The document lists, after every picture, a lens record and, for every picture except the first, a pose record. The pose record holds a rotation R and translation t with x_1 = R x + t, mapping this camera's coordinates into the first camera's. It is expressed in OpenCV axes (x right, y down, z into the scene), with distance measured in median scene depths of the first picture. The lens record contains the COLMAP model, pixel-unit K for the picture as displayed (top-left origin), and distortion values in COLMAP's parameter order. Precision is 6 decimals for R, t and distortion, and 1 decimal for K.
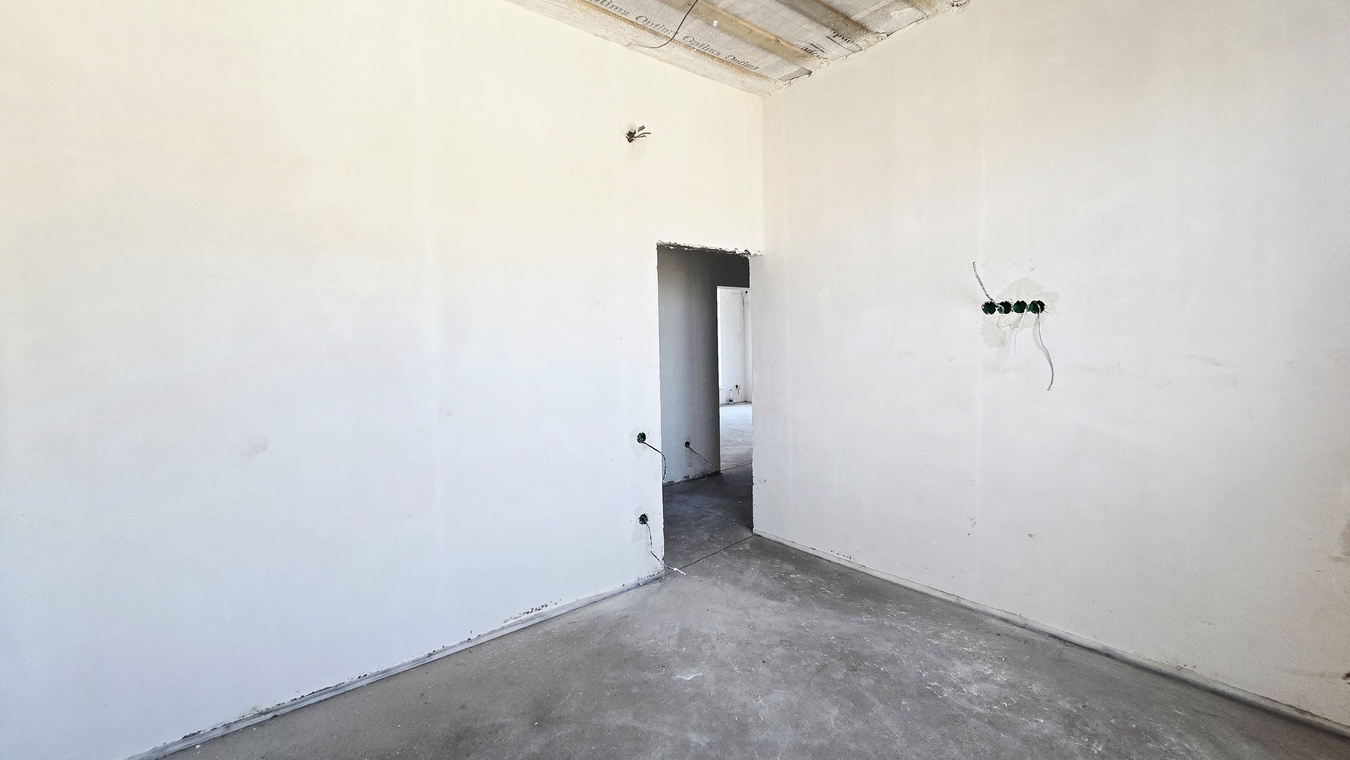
lens RADIAL K [[549.1, 0, 673.1], [0, 549.1, 379.7], [0, 0, 1]] dist [0.001543, -0.000536]
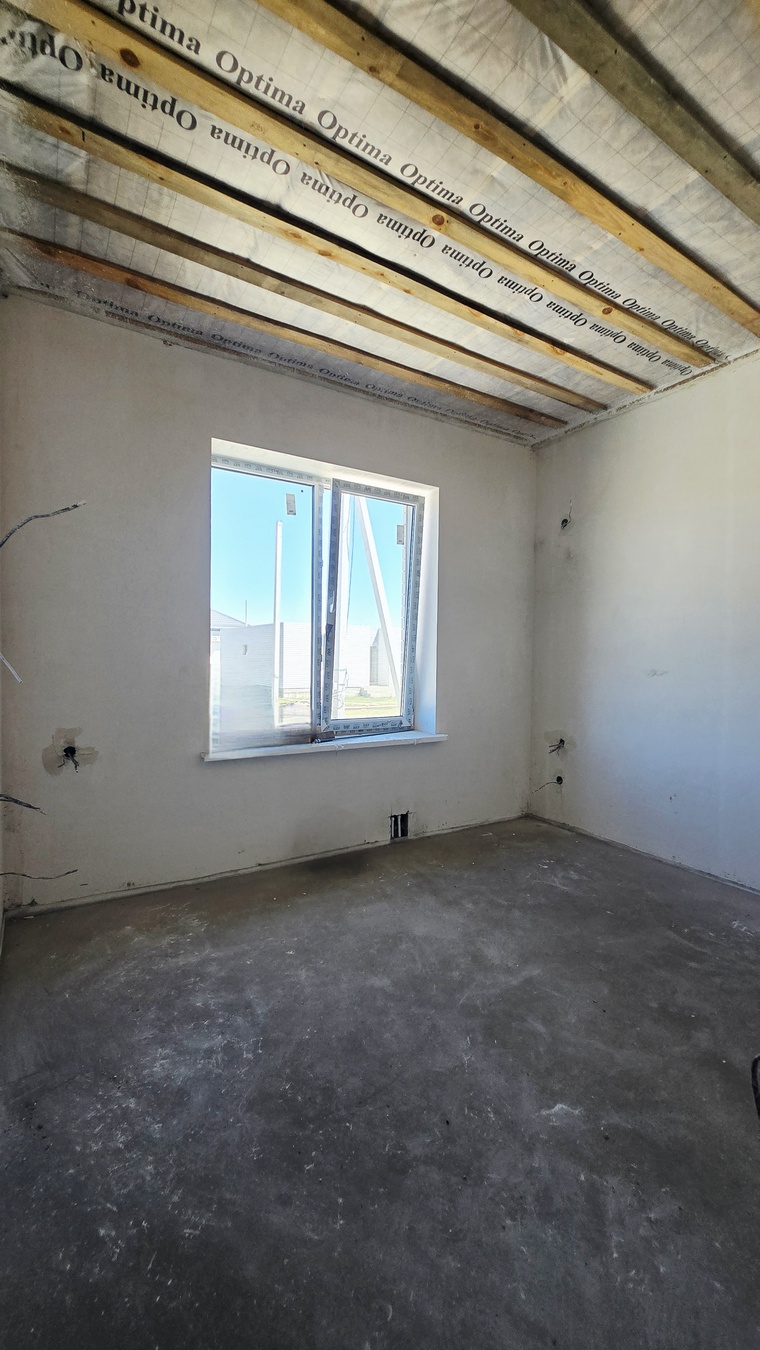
lens RADIAL K [[549.1, 0, 378.2], [0, 549.1, 676.8], [0, 0, 1]] dist [0.001543, -0.000536]
pose [[-0.990342, 0.005206, 0.138550, 0.153741], [0.019444, 0.994634, 0.101614, -0.082826], [-0.137278, 0.103326, -0.985129, 1.607176]]
